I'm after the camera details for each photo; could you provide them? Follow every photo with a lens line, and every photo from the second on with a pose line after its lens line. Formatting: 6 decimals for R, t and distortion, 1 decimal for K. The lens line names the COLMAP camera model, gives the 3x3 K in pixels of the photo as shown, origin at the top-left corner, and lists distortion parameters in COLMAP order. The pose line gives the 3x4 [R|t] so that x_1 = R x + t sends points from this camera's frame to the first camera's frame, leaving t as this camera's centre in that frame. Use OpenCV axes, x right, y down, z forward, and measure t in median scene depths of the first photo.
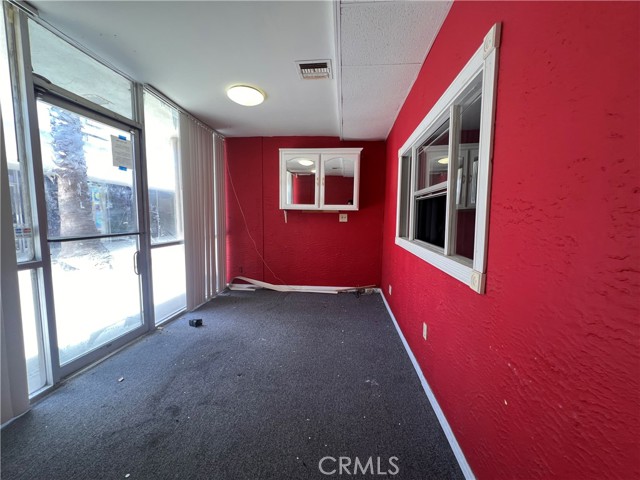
lens RADIAL K [[258.6, 0, 320.0], [0, 258.6, 239.8], [0, 0, 1]] dist [0.001175, 0.000193]
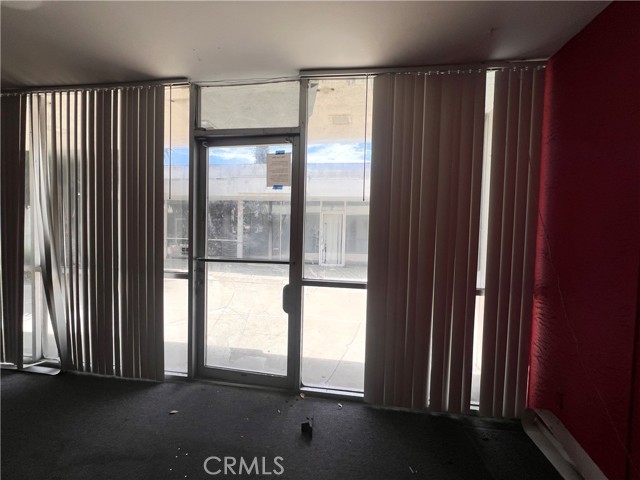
lens RADIAL K [[258.6, 0, 320.0], [0, 258.6, 243.2], [0, 0, 1]] dist [0.001175, 0.000193]
pose [[-0.038704, 0.023825, -0.998967, 0.108163], [-0.116707, 0.992766, 0.028199, -0.123654], [0.992412, 0.117678, -0.035644, 1.145400]]
